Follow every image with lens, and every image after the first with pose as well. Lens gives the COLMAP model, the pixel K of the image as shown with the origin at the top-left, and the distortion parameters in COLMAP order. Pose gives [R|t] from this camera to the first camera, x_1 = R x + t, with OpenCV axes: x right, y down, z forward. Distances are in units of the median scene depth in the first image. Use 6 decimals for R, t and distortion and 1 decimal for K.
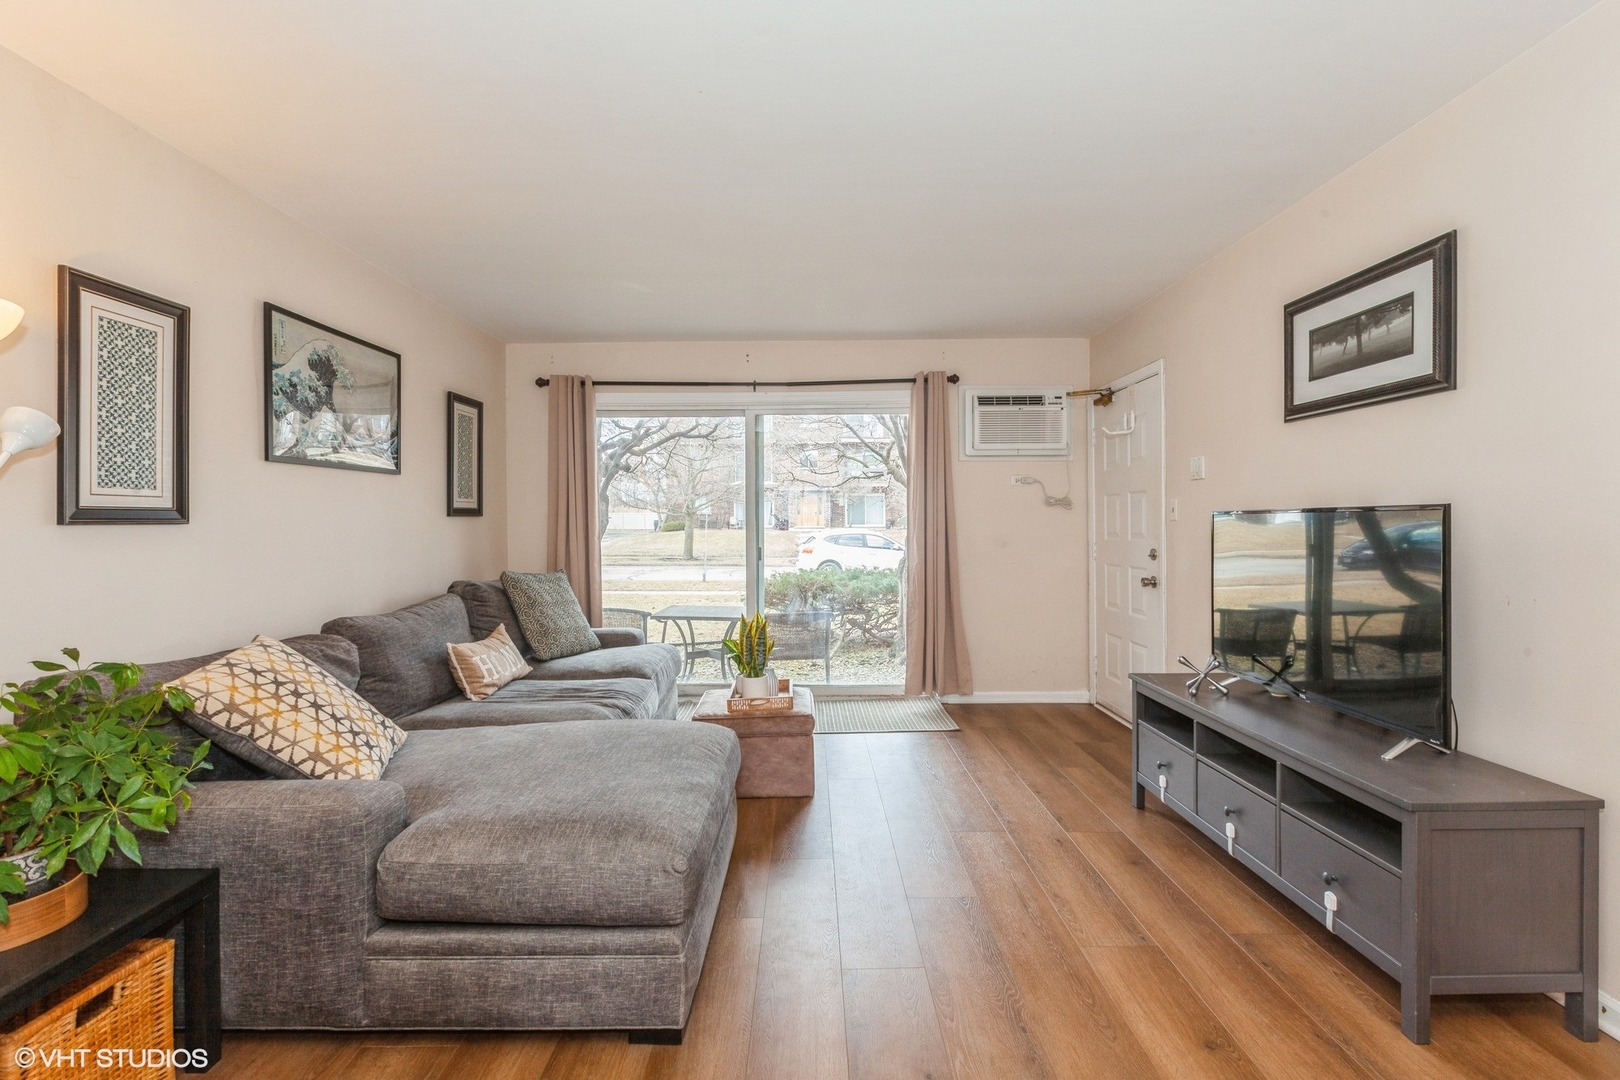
lens RADIAL K [[741.3, 0, 809.2], [0, 741.3, 528.0], [0, 0, 1]] dist [0.003008, -0.001682]
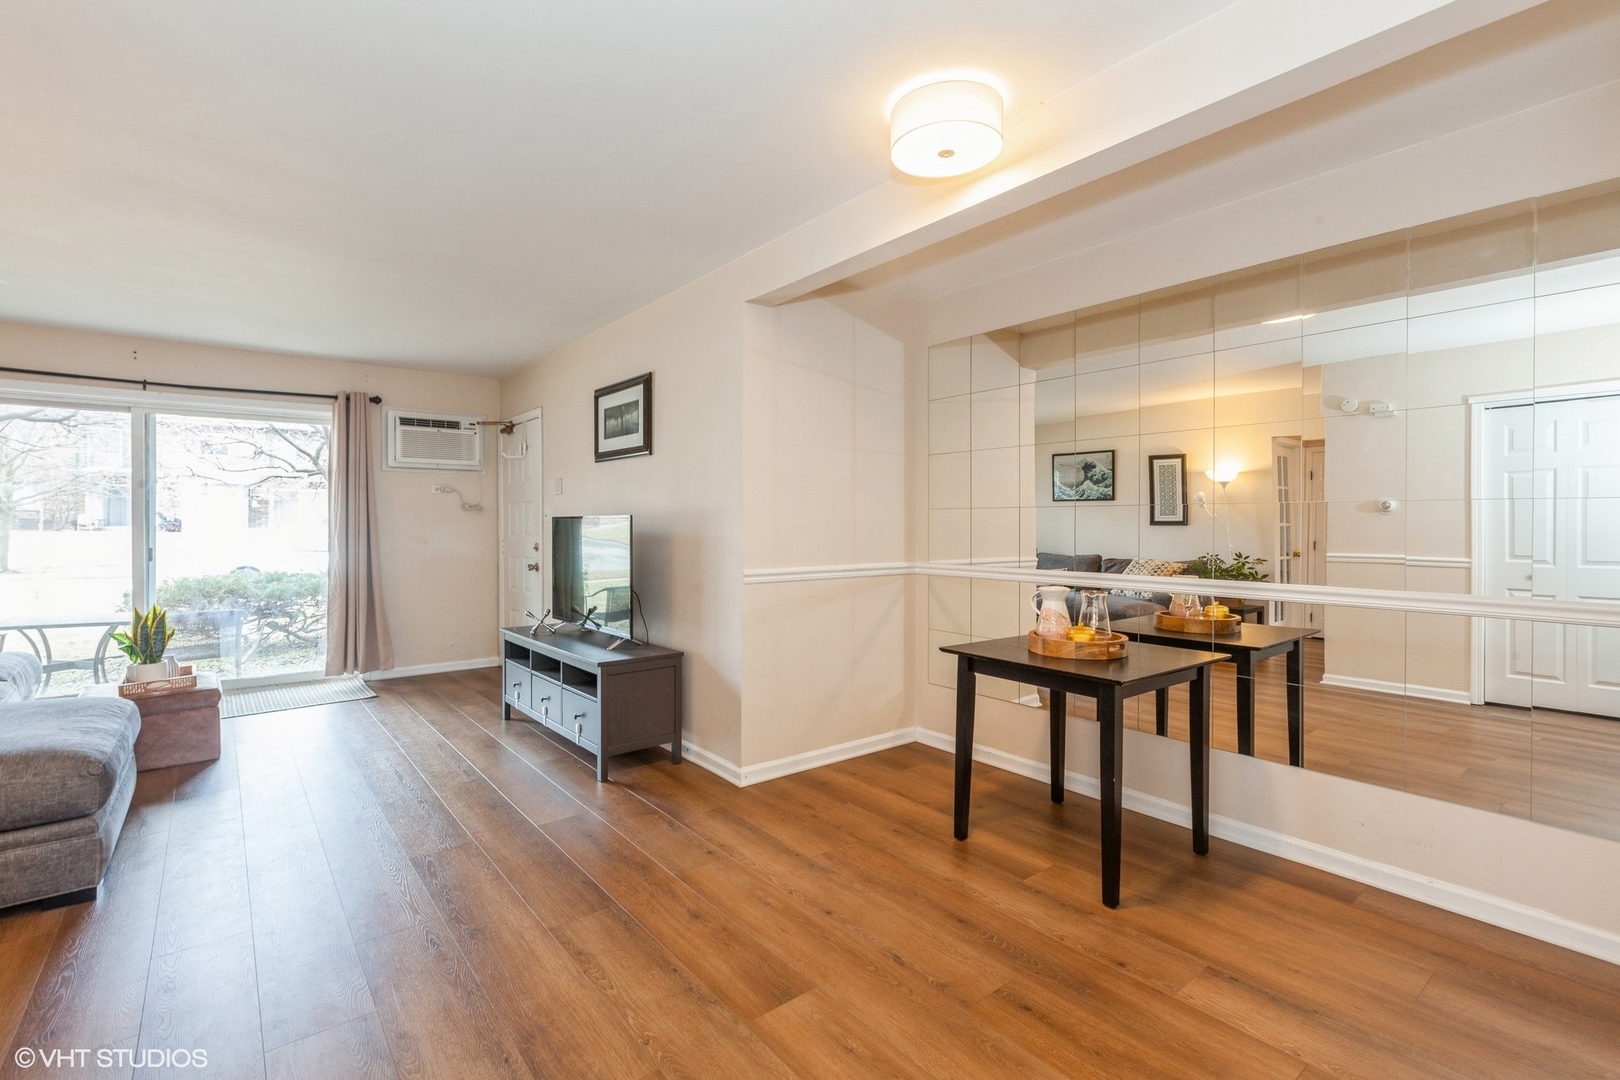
lens RADIAL K [[741.3, 0, 818.6], [0, 741.3, 525.0], [0, 0, 1]] dist [0.003008, -0.001682]
pose [[0.775774, 0.002456, 0.631007, -0.000571], [0.000846, 0.999987, -0.004932, 0.001591], [-0.631011, 0.004360, 0.775762, -0.369401]]
